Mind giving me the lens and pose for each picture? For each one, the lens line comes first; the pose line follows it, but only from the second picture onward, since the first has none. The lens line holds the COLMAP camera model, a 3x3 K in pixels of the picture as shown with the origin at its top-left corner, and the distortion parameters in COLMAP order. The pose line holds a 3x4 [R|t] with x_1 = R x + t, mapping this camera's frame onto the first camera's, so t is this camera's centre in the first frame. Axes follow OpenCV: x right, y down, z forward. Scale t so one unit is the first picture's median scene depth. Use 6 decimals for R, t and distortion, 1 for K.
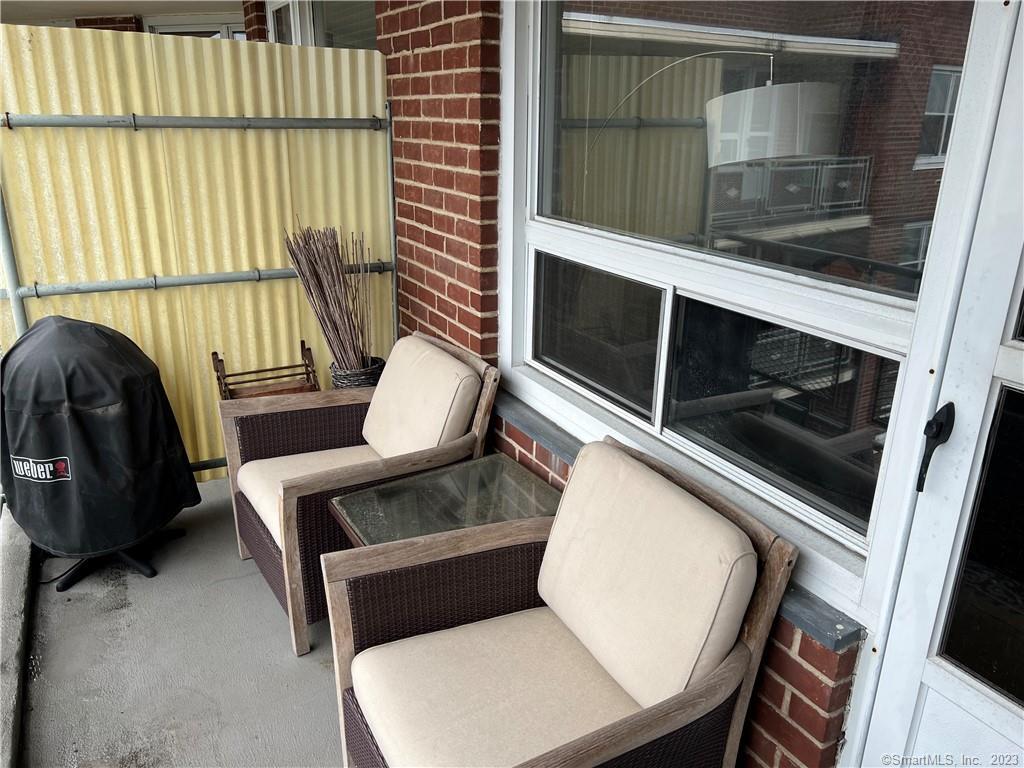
lens RADIAL K [[770.2, 0, 505.1], [0, 770.2, 391.5], [0, 0, 1]] dist [0.046174, -0.067043]
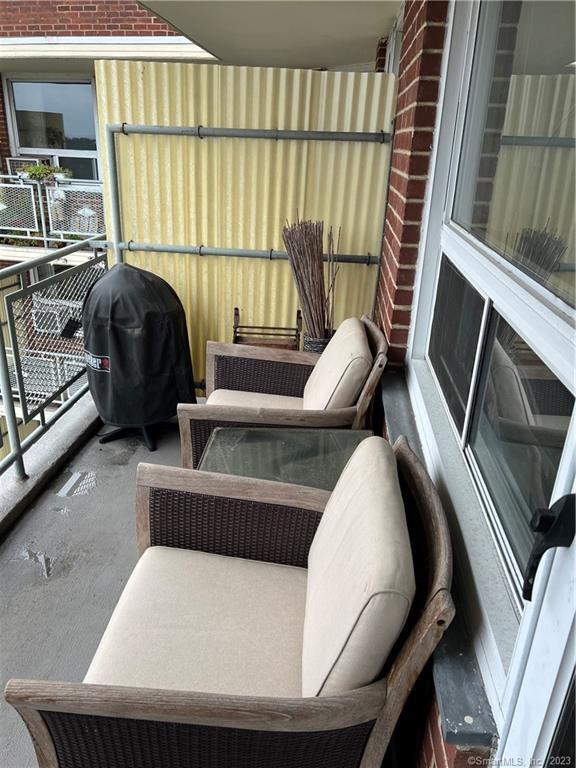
lens RADIAL K [[577.6, 0, 286.3], [0, 577.6, 385.8], [0, 0, 1]] dist [0.046174, -0.067043]
pose [[0.834066, 0.223909, -0.504182, 0.273571], [-0.205687, 0.974246, 0.092399, -0.032524], [0.511886, 0.026637, 0.858640, 0.196245]]
